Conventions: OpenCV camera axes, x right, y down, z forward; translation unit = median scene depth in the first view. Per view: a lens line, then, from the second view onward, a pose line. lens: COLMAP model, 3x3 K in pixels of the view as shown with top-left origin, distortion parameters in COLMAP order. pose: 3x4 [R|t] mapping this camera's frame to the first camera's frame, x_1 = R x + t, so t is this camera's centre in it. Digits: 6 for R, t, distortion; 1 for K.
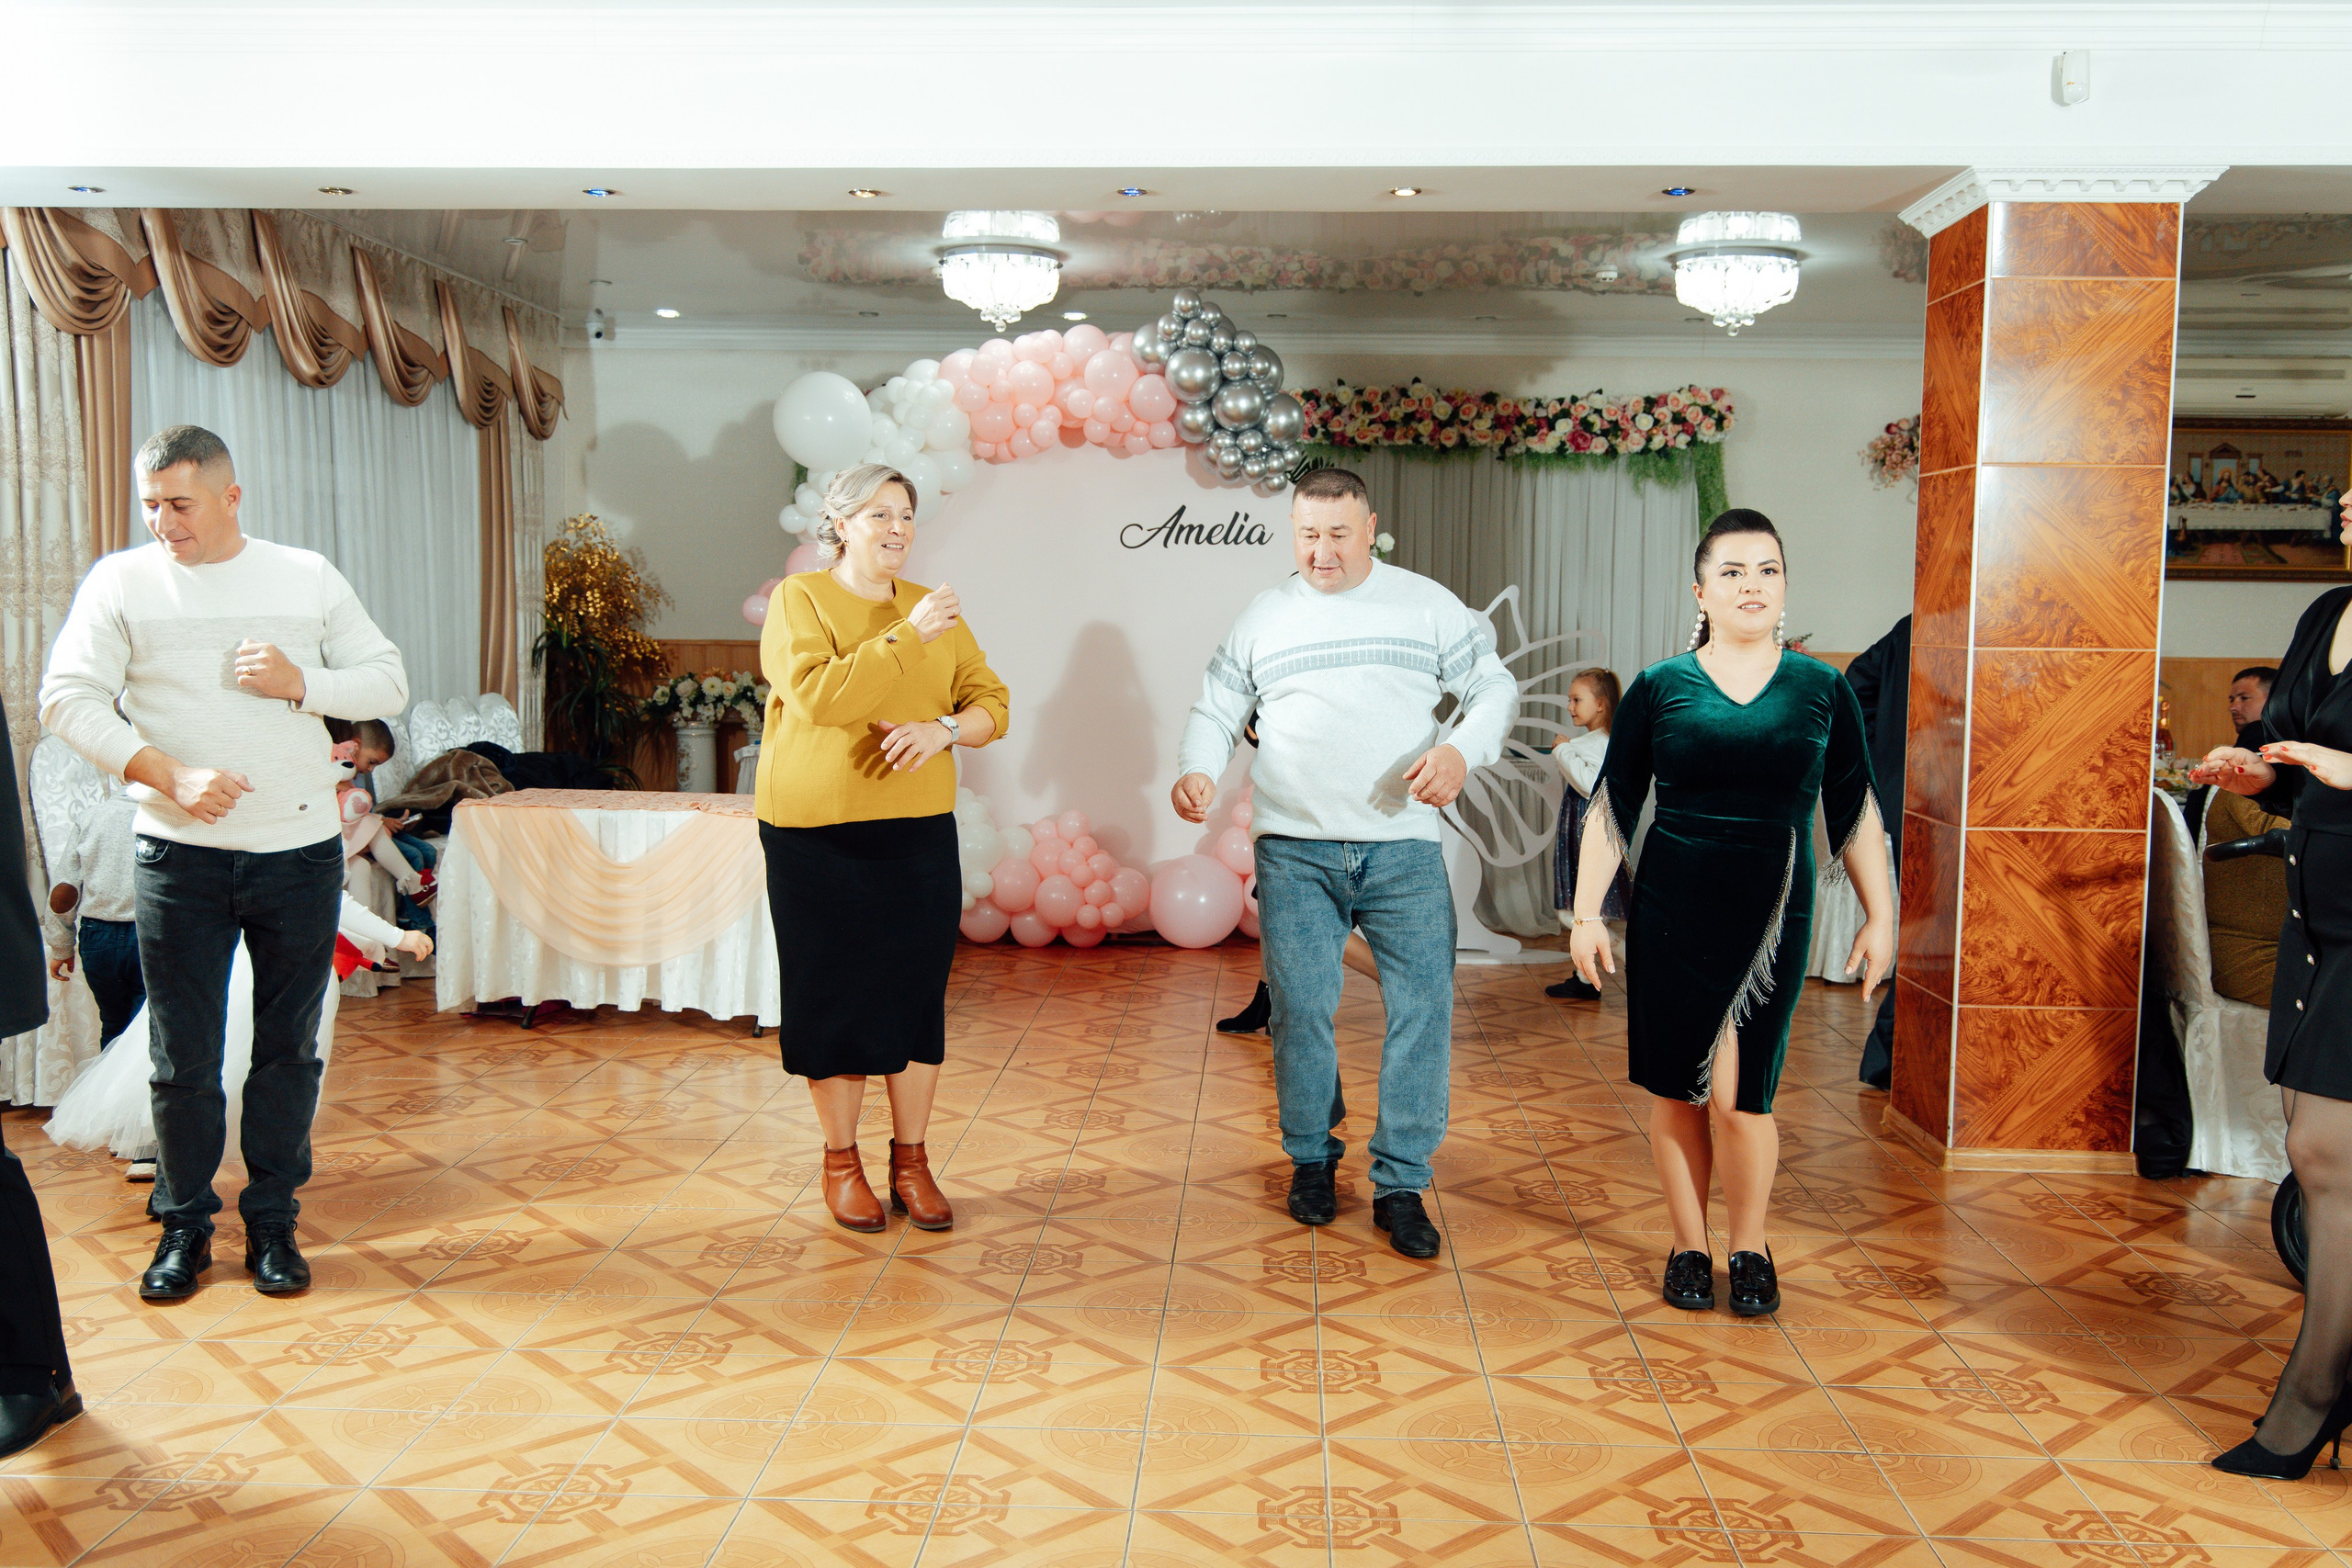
lens RADIAL K [[2045.7, 0, 1206.1], [0, 2045.7, 785.2], [0, 0, 1]] dist [-0.048974, 0.090157]
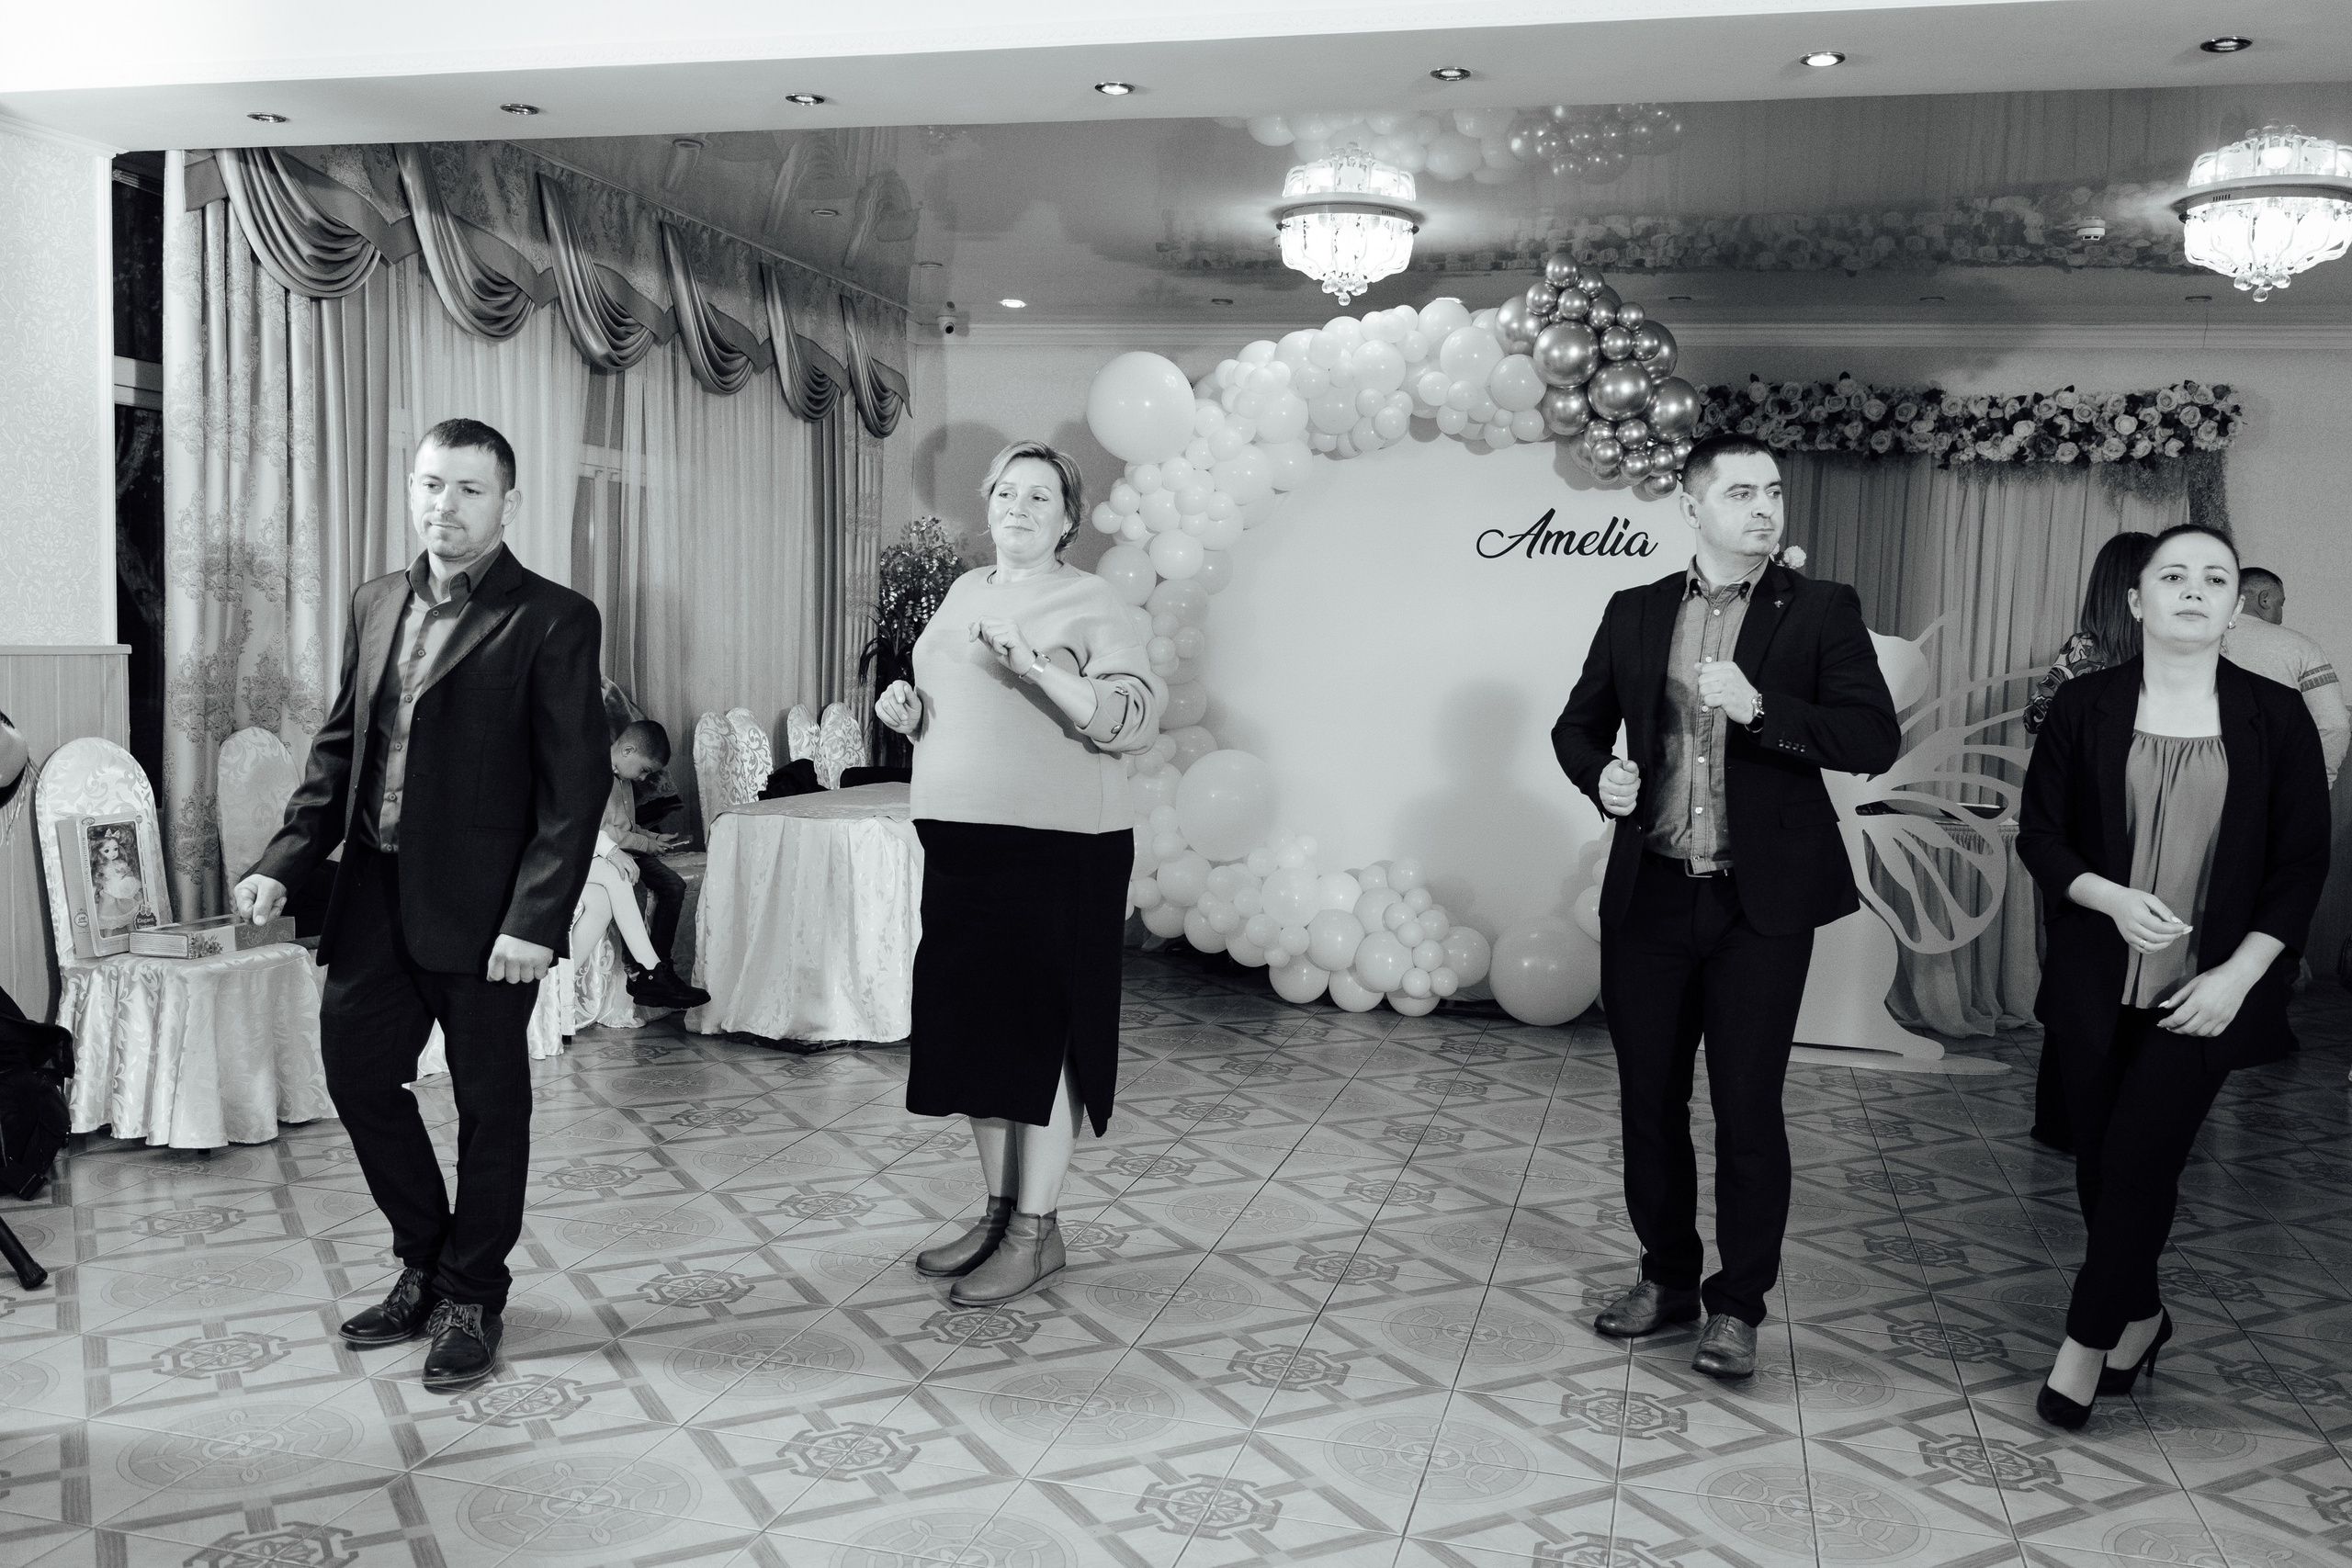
lens RADIAL K [[1955.6, 0, 1176.0], [0, 1955.6, 784.0], [0, 0, 1]] dist [-0.037291, 0.014802]
pose [[0.973522, 0.043106, -0.224491, 0.024125], [-0.045676, 0.998937, -0.006267, -0.009279], [0.223982, 0.016355, 0.974456, 0.167613]]
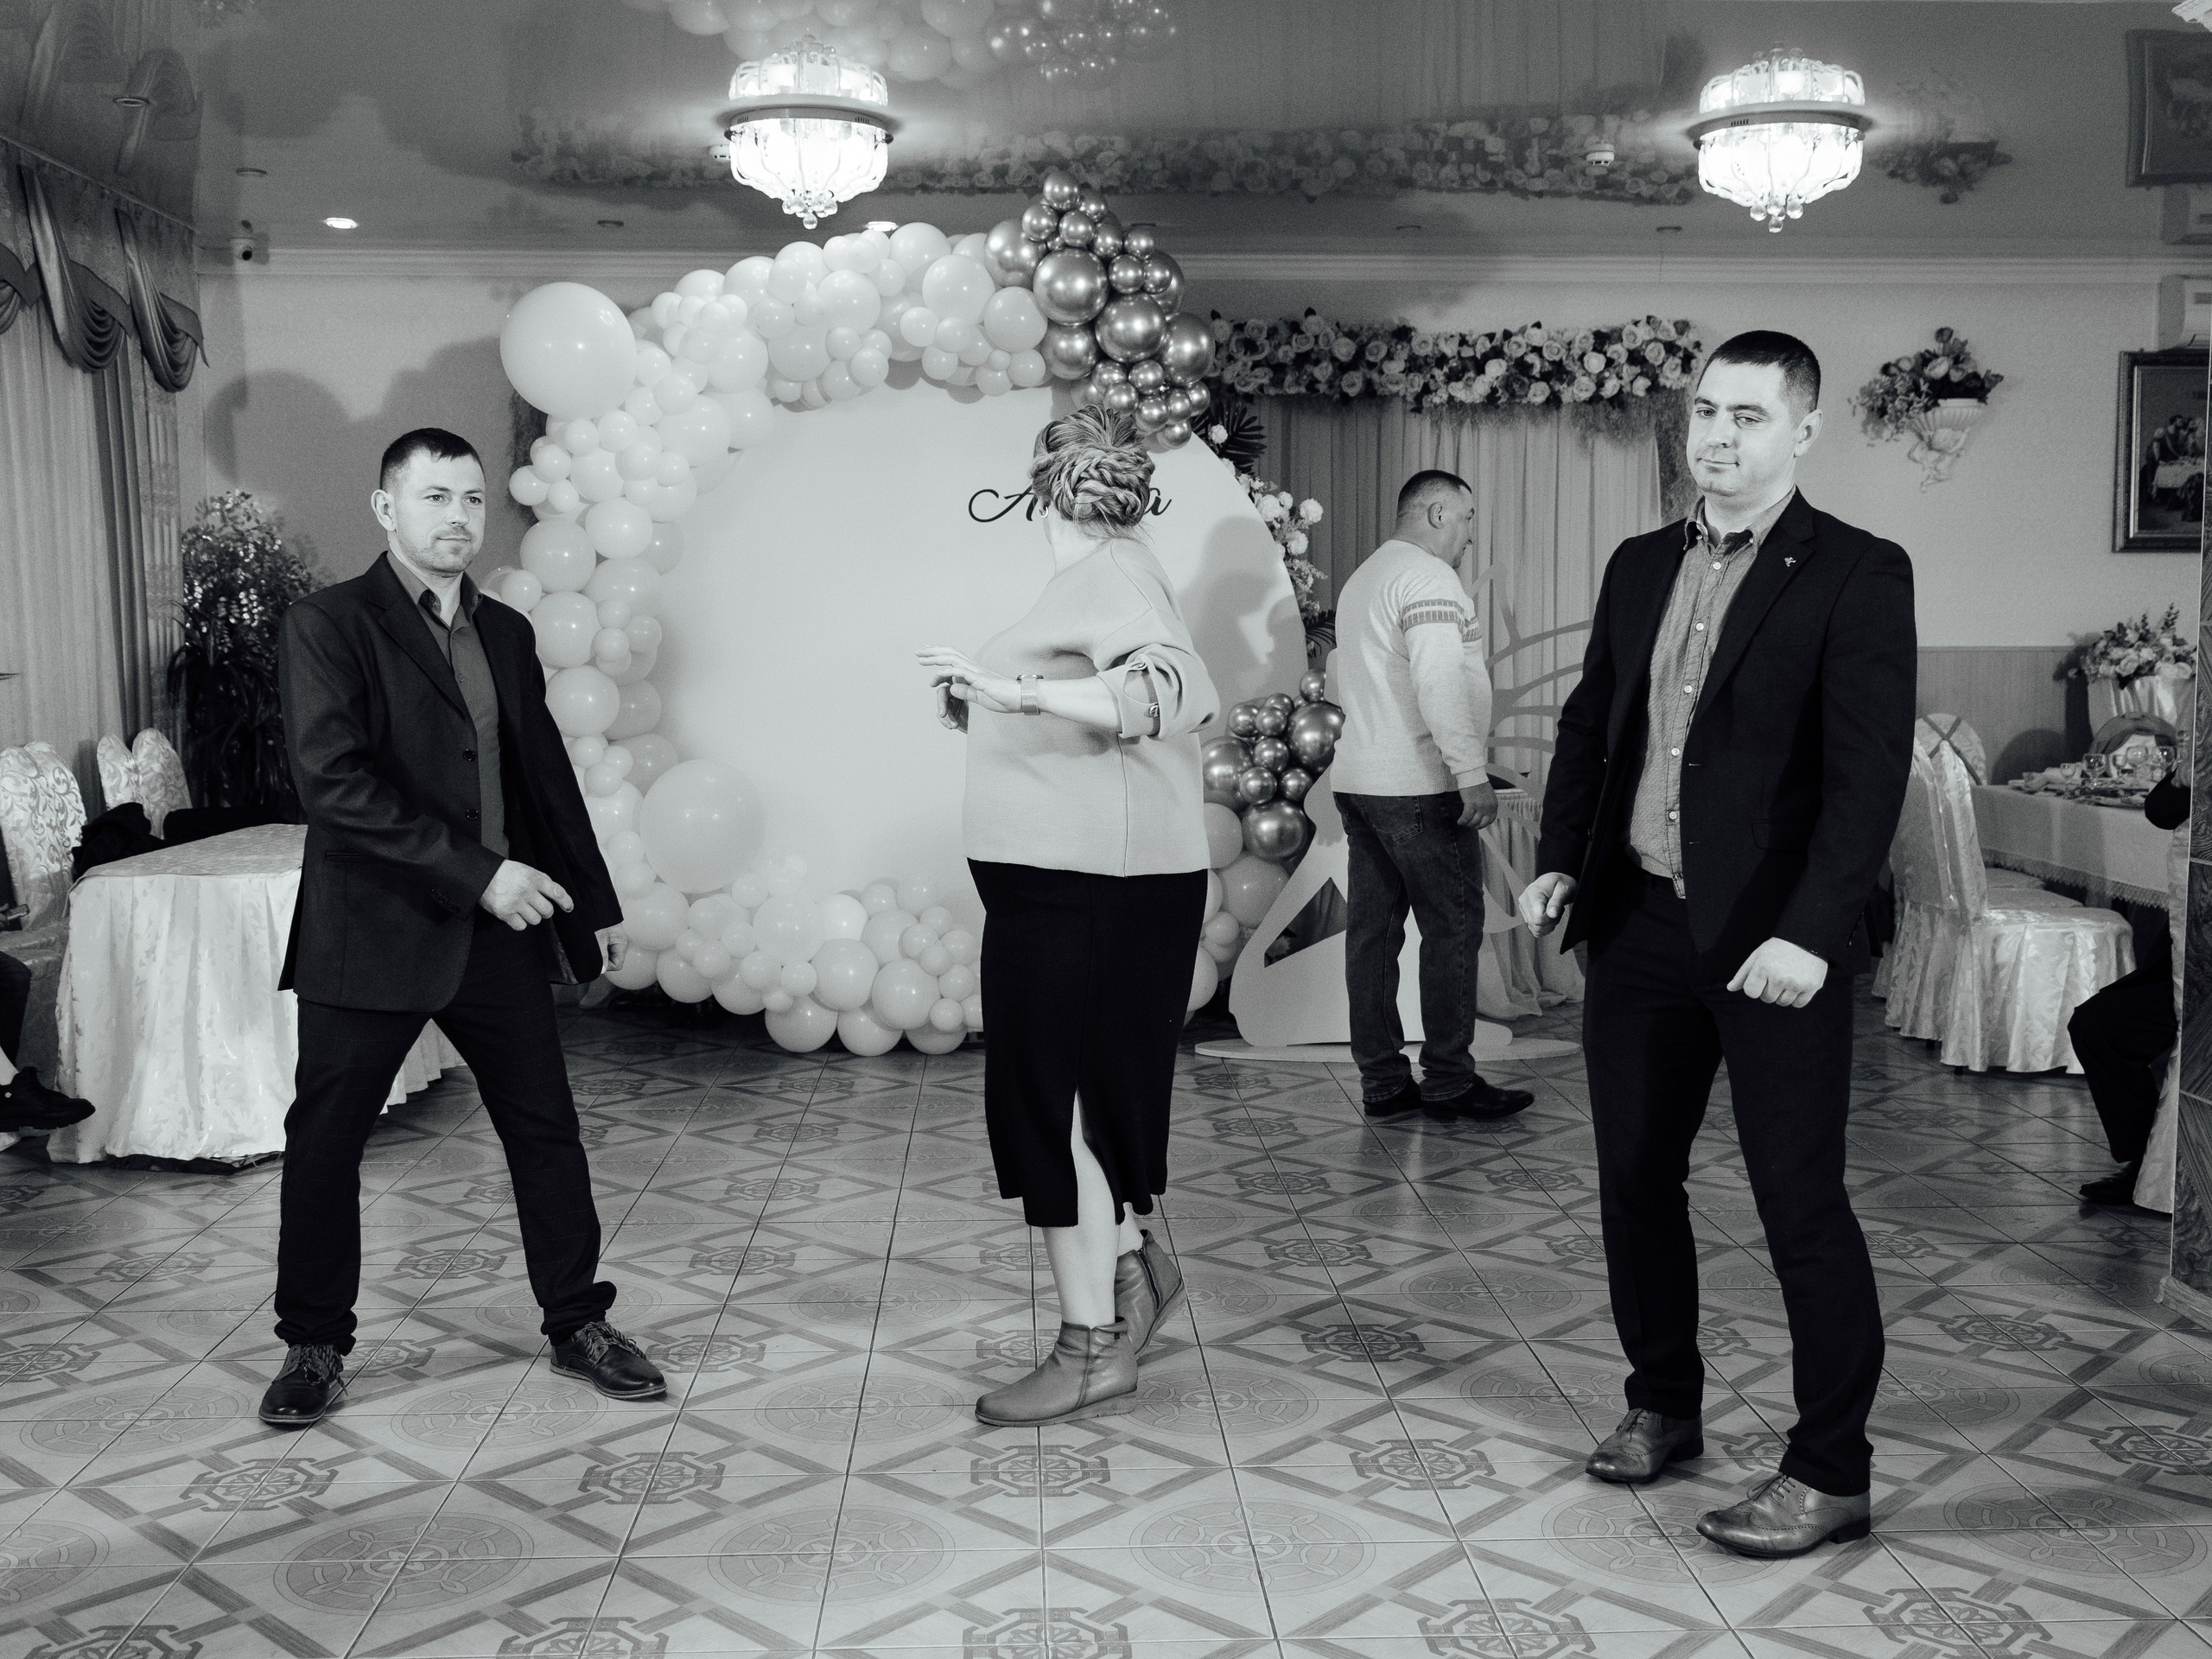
lens RADIAL K [[2229.2, 0, 1106.0], [0, 2229.2, 829.5], [0, 0, 1]] dist [-0.011675, 0.000487]
pose [[0.996554, -0.021543, 0.080097, -0.060317], [0.020827, 0.999735, 0.009767, -0.009356], [-0.080286, -0.008065, 0.996739, 0.174733]]
